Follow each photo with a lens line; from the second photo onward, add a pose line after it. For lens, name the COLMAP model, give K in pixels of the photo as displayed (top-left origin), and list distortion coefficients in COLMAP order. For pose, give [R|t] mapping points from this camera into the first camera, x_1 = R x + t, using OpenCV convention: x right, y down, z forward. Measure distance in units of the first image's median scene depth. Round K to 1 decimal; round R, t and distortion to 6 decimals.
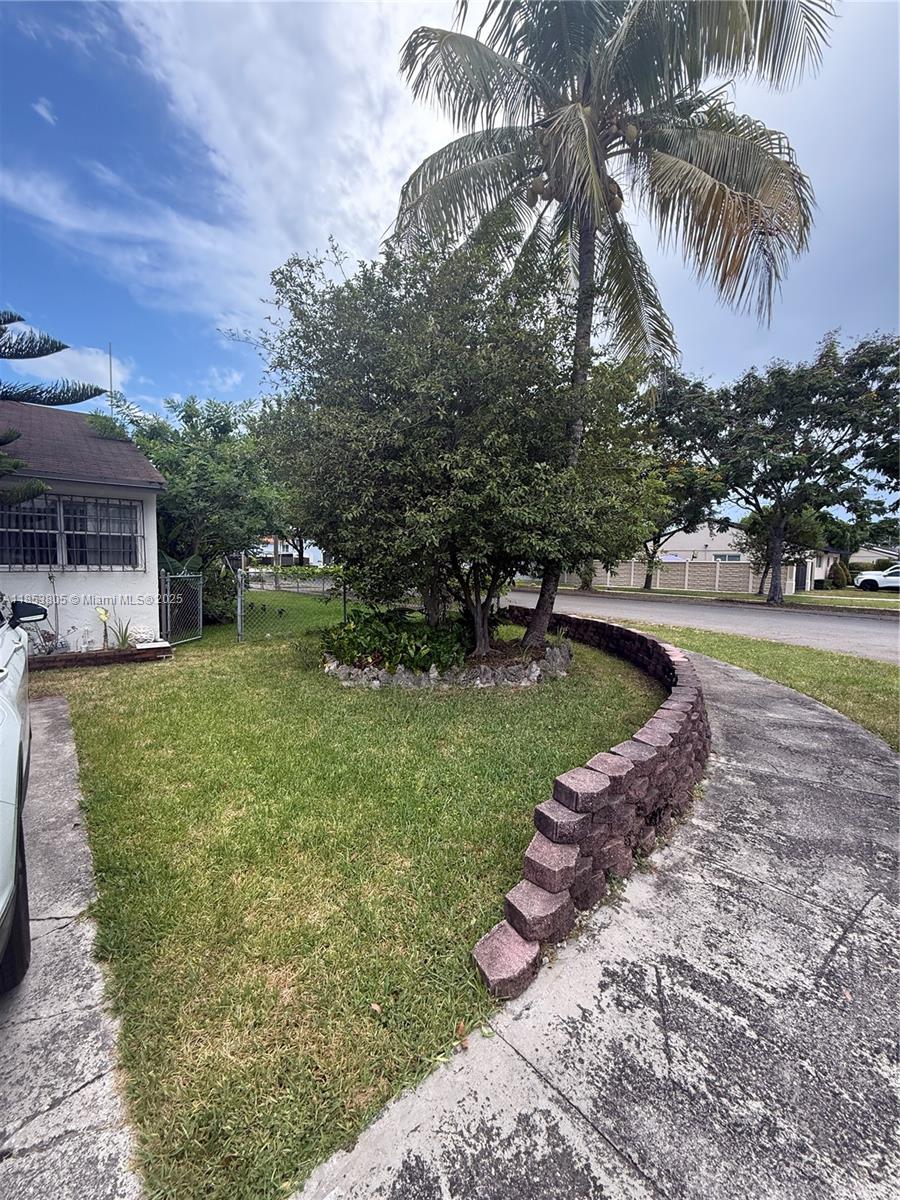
lens RADIAL K [[478.8, 0, 450.0], [0, 478.8, 600.0], [0, 0, 1]] dist [-0.000575, -0.000076]
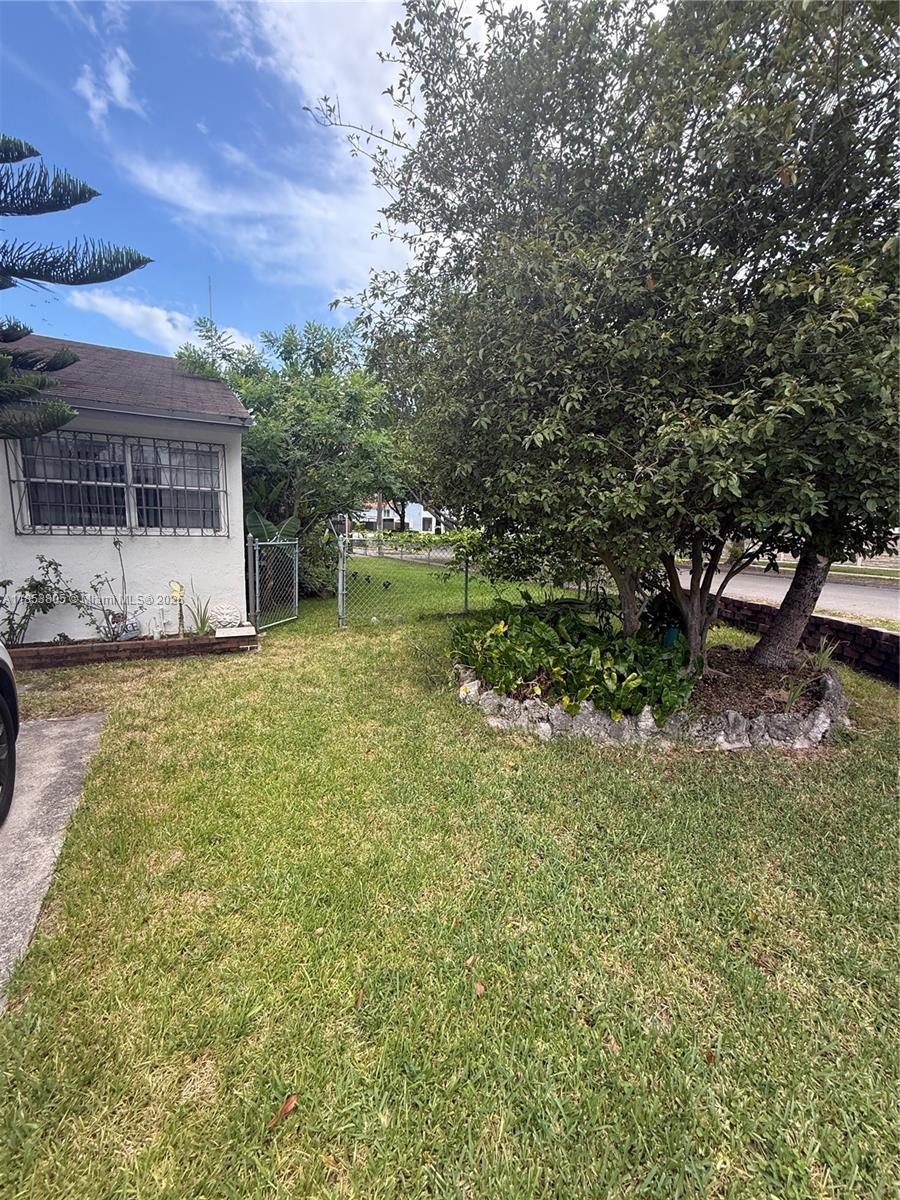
lens RADIAL K [[478.2, 0, 448.3], [0, 478.2, 598.8], [0, 0, 1]] dist [0.000803, -0.000373]
pose [[0.979733, 0.041296, -0.196003, -0.134823], [-0.027928, 0.997122, 0.070484, -0.025336], [0.198350, -0.063582, 0.978067, 0.320898]]
